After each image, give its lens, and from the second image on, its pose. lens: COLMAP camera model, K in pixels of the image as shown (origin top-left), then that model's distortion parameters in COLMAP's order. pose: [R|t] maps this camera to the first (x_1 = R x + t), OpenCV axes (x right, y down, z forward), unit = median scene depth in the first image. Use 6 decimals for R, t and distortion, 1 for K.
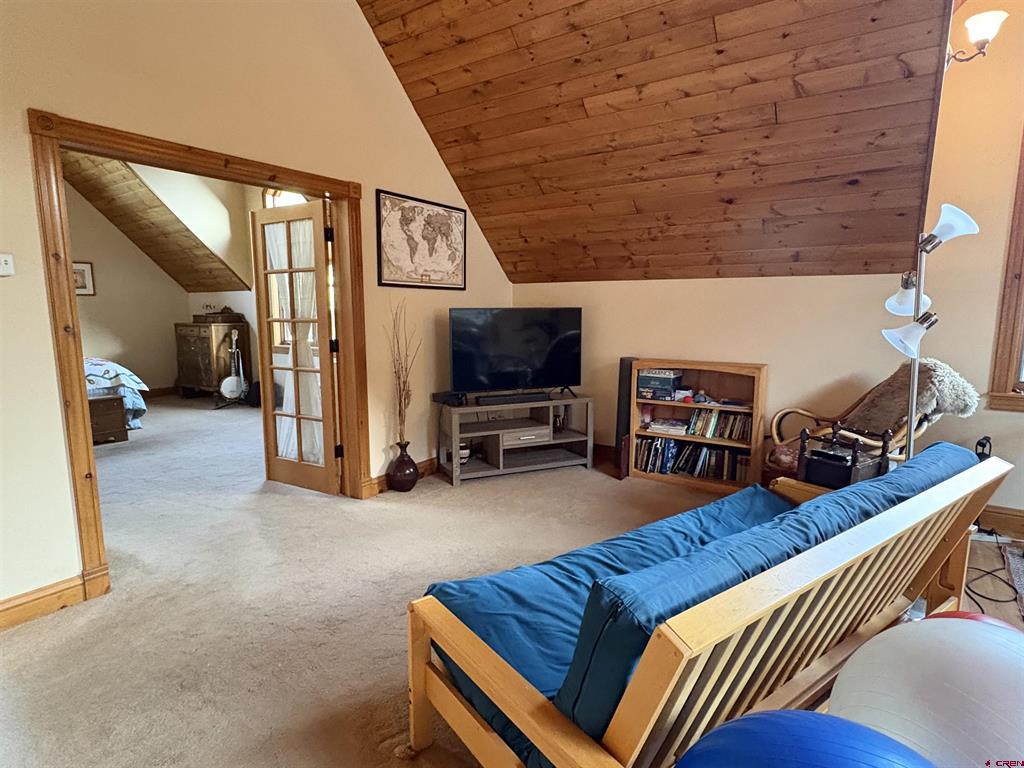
lens RADIAL K [[555.3, 0, 512.0], [0, 555.3, 384.0], [0, 0, 1]] dist [0.002024, 0.000265]
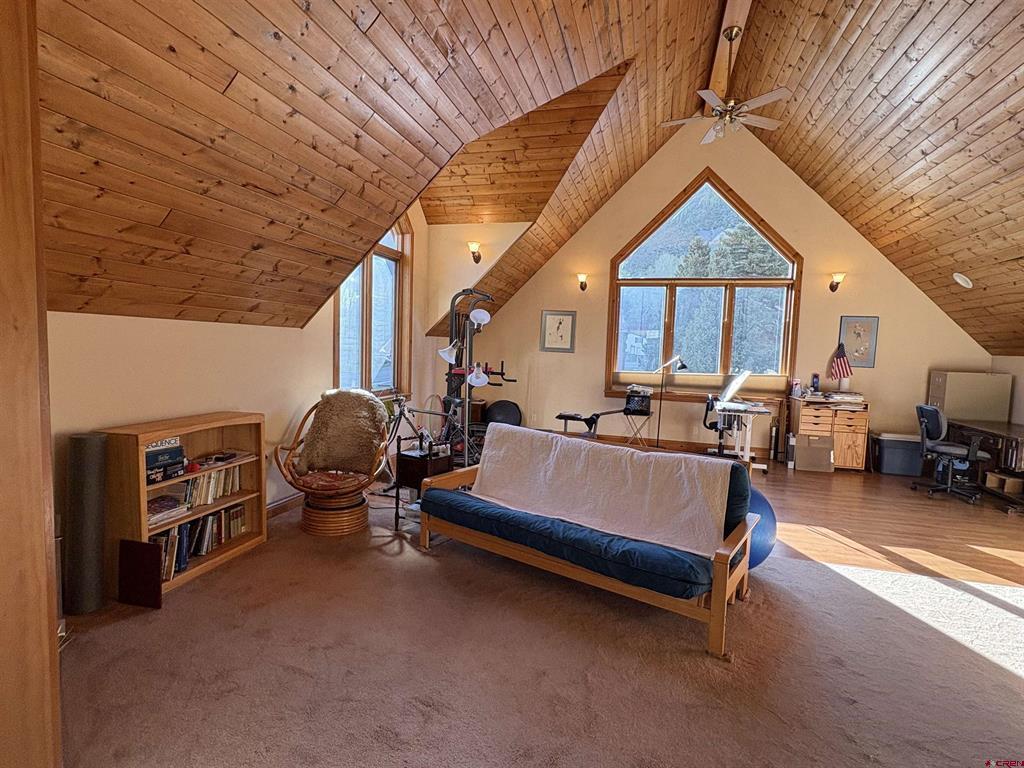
lens RADIAL K [[508.6, 0, 512.0], [0, 508.6, 384.0], [0, 0, 1]] dist [-0.000010, 0.000004]
pose [[-0.321420, -0.079877, 0.943562, -0.548693], [0.098610, 0.988195, 0.117246, -0.139529], [-0.941788, 0.130730, -0.309749, 0.803752]]
